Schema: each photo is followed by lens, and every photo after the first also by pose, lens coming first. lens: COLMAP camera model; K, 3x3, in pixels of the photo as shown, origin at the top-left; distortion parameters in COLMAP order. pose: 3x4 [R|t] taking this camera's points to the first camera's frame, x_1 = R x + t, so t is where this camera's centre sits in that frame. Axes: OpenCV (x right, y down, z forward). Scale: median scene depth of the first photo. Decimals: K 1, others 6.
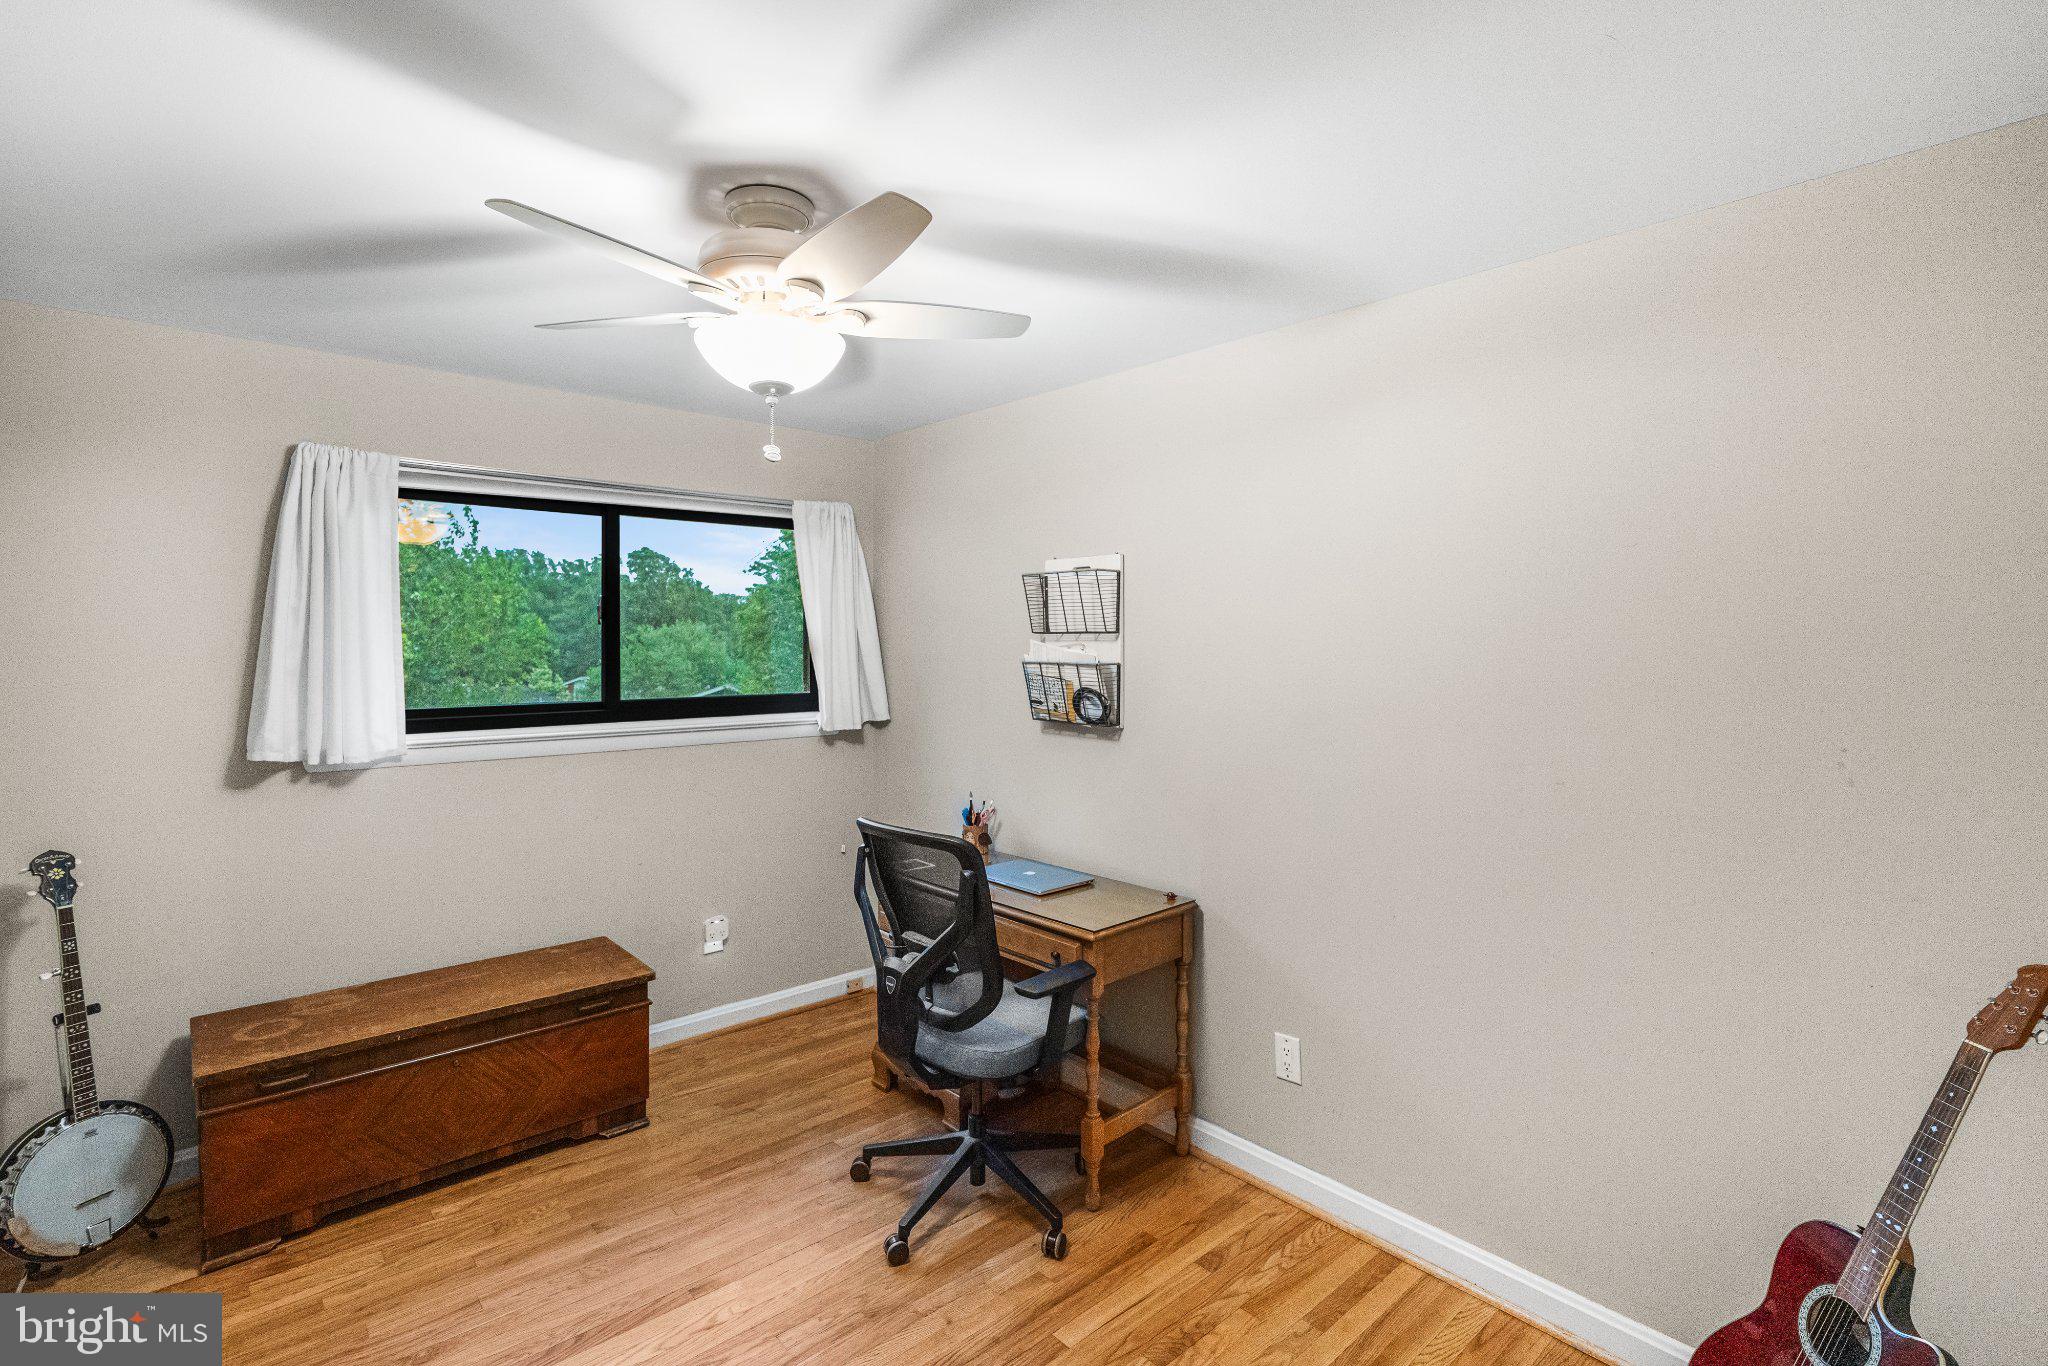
lens RADIAL K [[938.1, 0, 1017.8], [0, 938.1, 639.2], [0, 0, 1]] dist [0.000282, -0.000079]
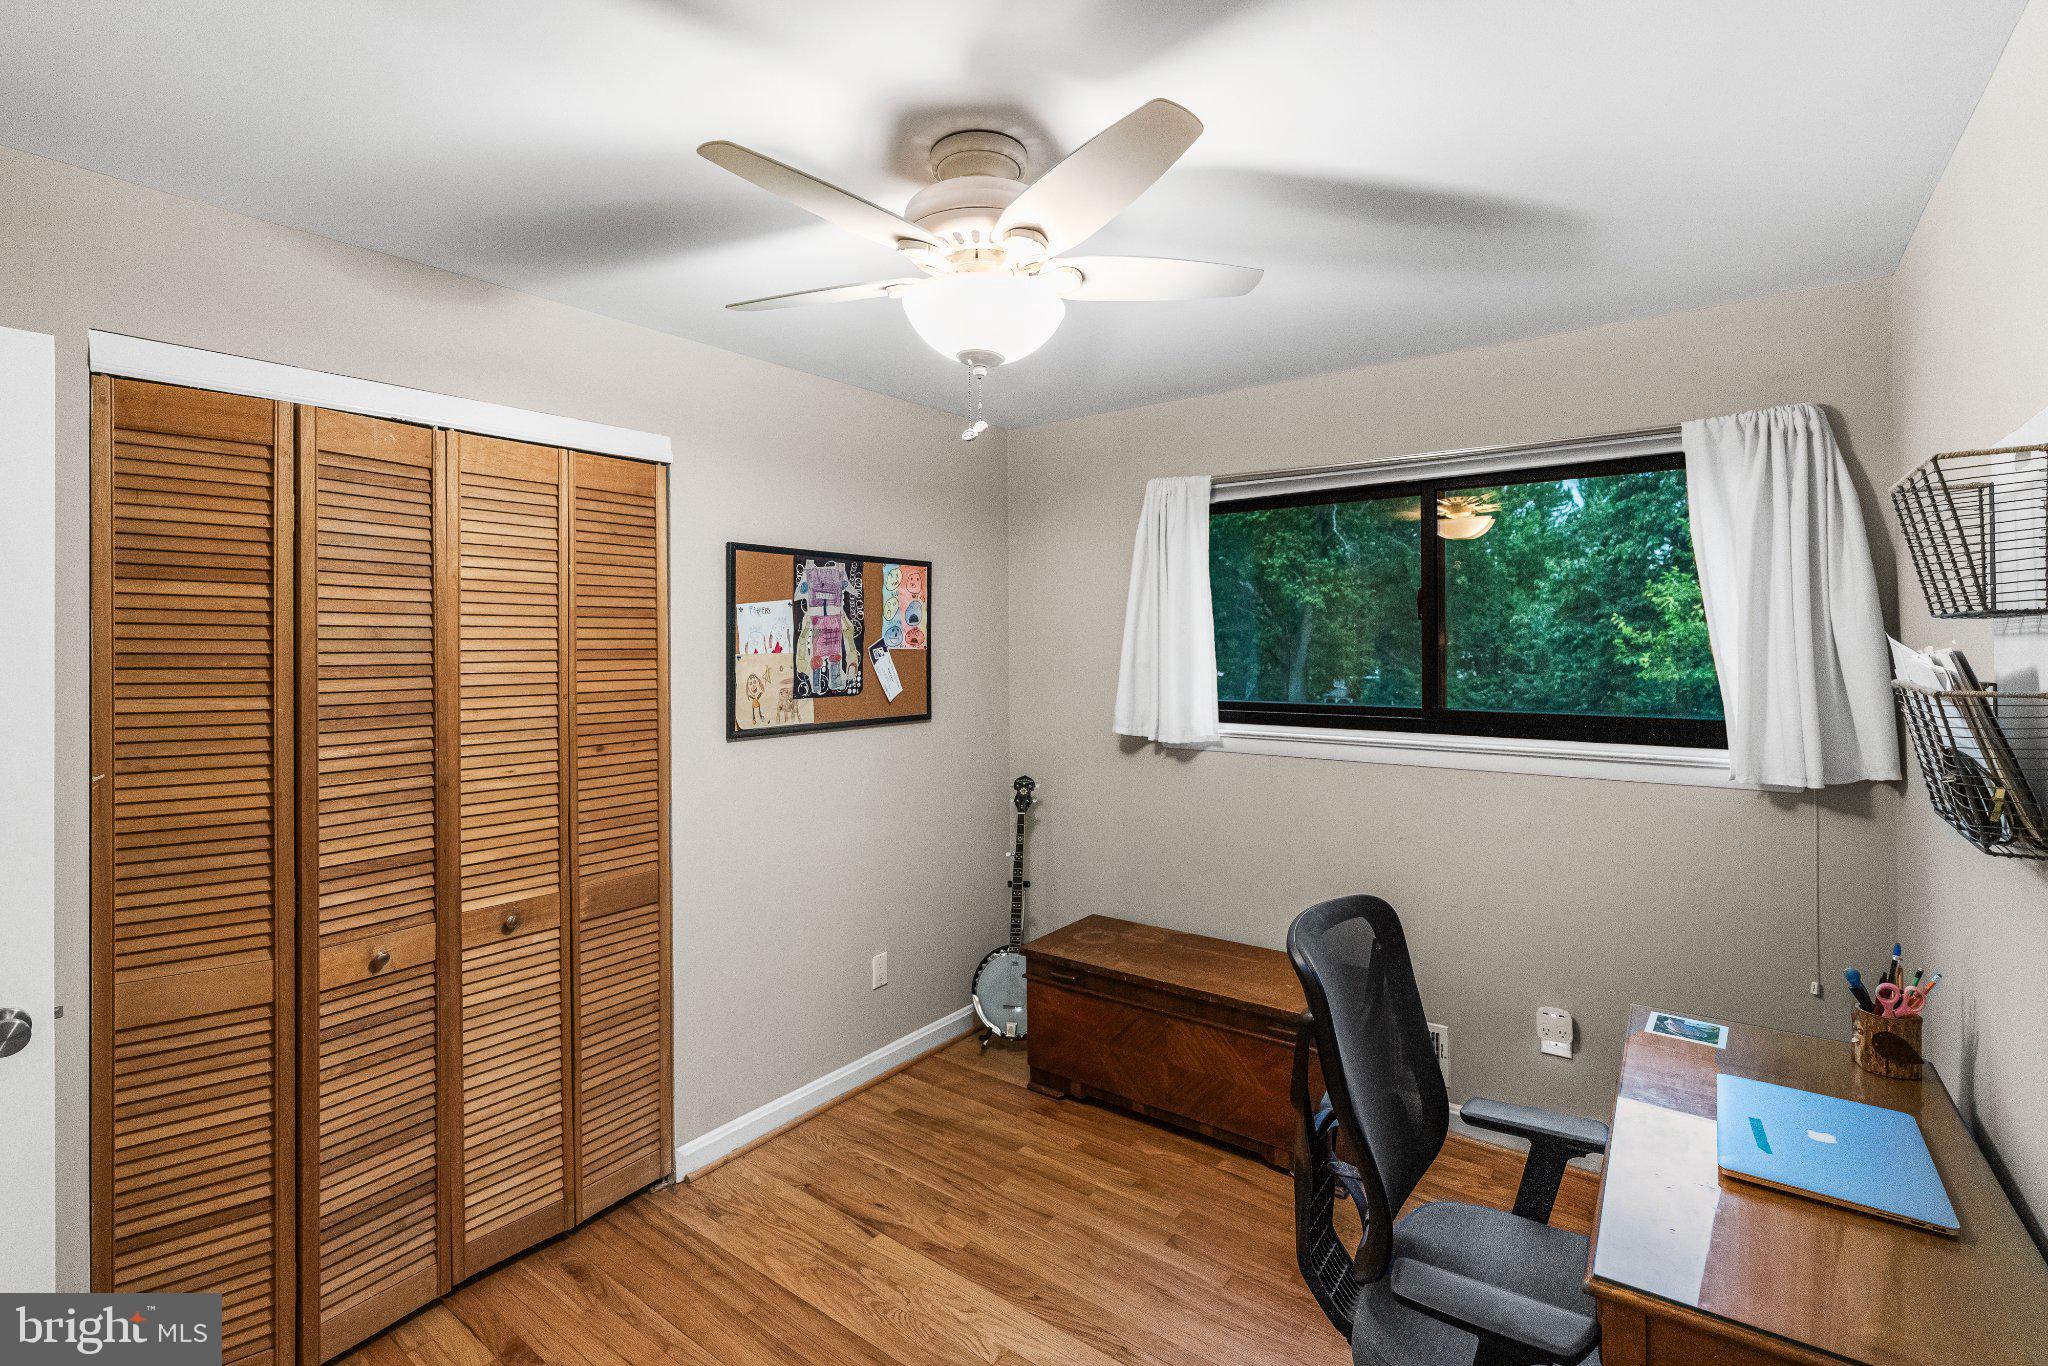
lens RADIAL K [[938.1, 0, 1017.8], [0, 938.1, 639.2], [0, 0, 1]] dist [0.000282, -0.000079]
pose [[0.212907, -0.003132, -0.977067, 0.414099], [0.007661, 0.999969, -0.001536, 0.000567], [0.977042, -0.007158, 0.212925, 0.557856]]
